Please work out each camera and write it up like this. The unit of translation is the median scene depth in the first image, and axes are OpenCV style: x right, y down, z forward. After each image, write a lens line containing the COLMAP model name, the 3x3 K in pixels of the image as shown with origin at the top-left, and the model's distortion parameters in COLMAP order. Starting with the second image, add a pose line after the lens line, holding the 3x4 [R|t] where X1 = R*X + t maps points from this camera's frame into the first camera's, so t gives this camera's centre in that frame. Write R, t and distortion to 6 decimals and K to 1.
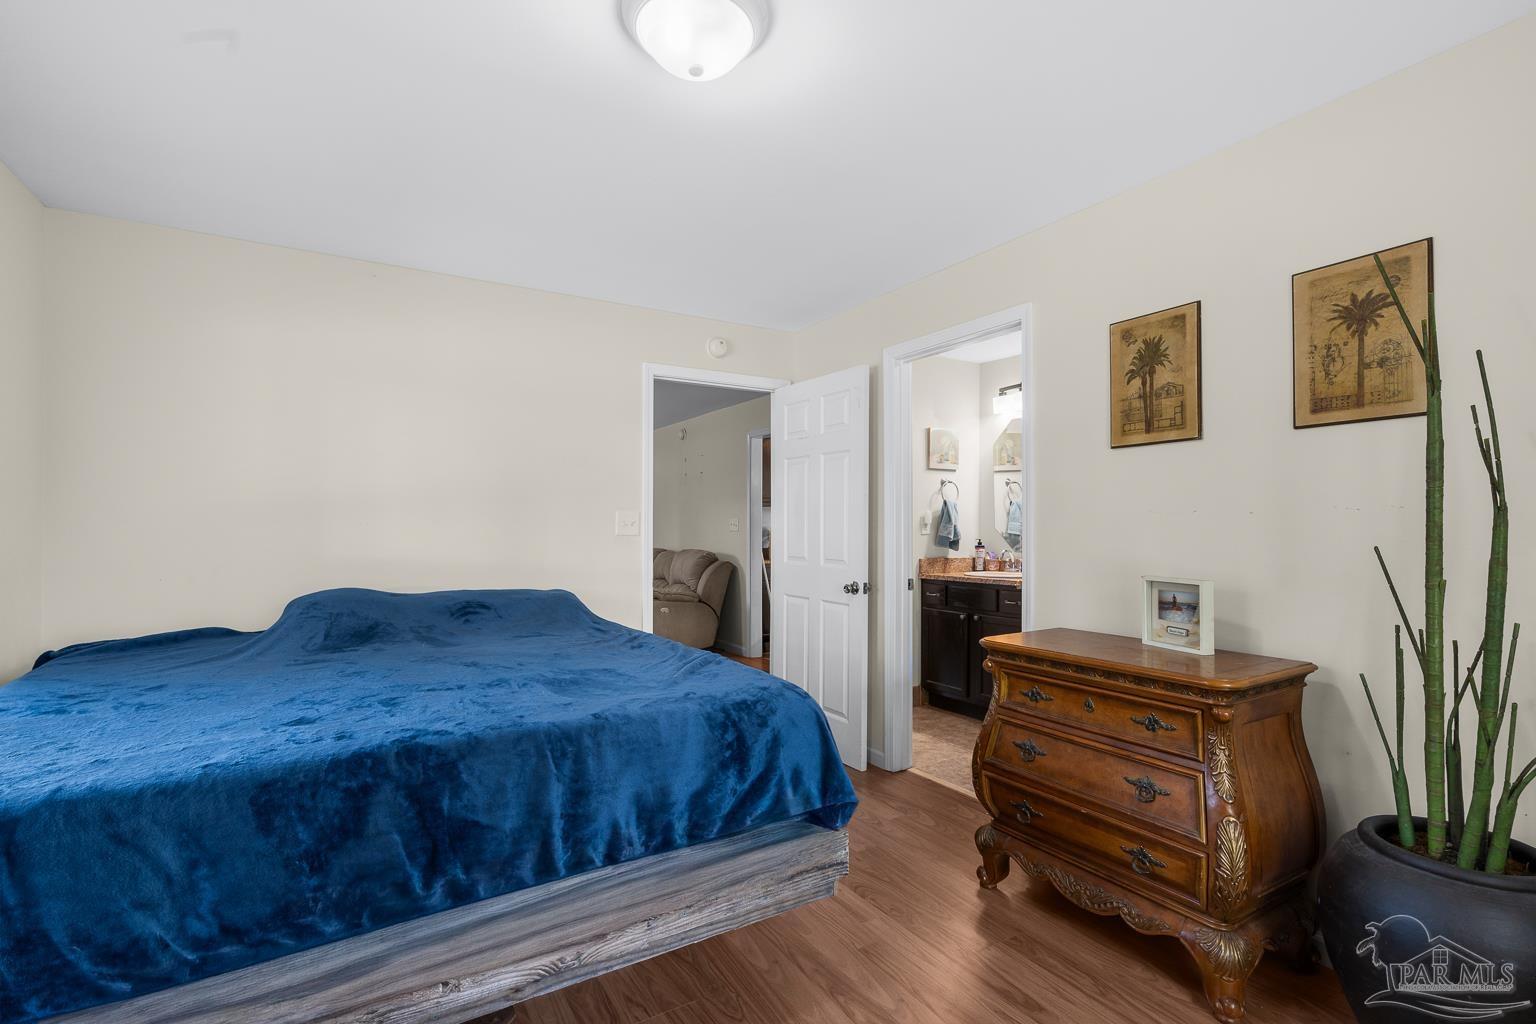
lens RADIAL K [[695.2, 0, 765.6], [0, 695.2, 518.2], [0, 0, 1]] dist [-0.004895, 0.001653]
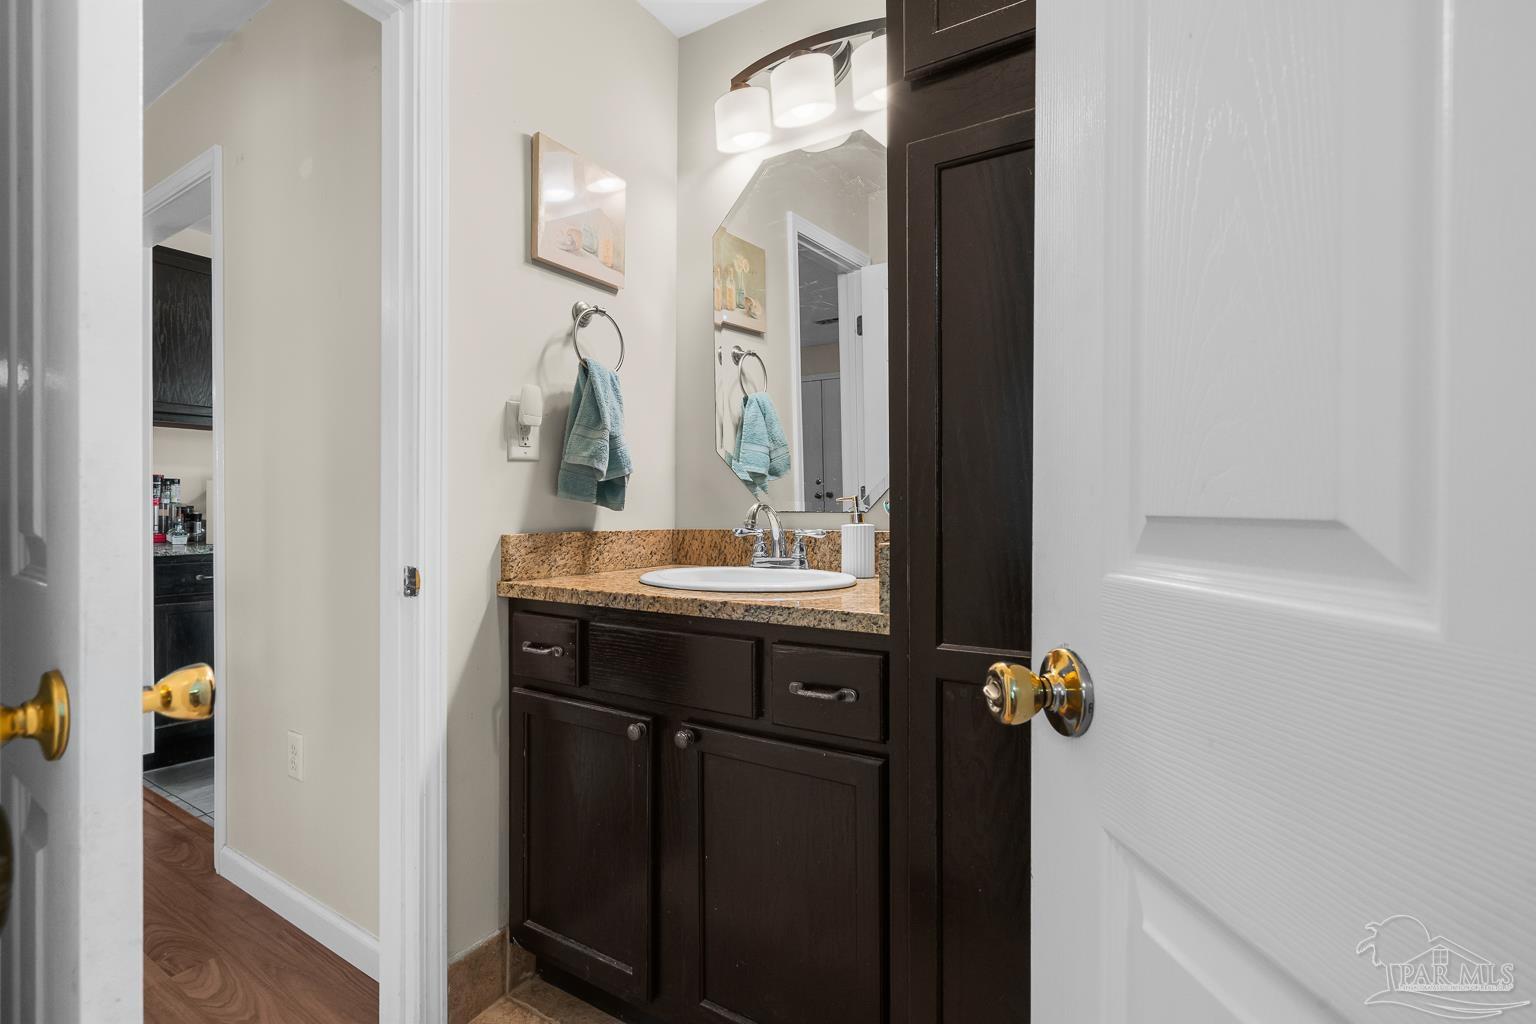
lens RADIAL K [[695.2, 0, 763.0], [0, 695.2, 506.7], [0, 0, 1]] dist [-0.004895, 0.001653]
pose [[0.895794, -0.005123, 0.444440, 0.186617], [-0.002863, 0.999846, 0.017297, 0.039012], [-0.444461, -0.016767, 0.895641, 0.662713]]
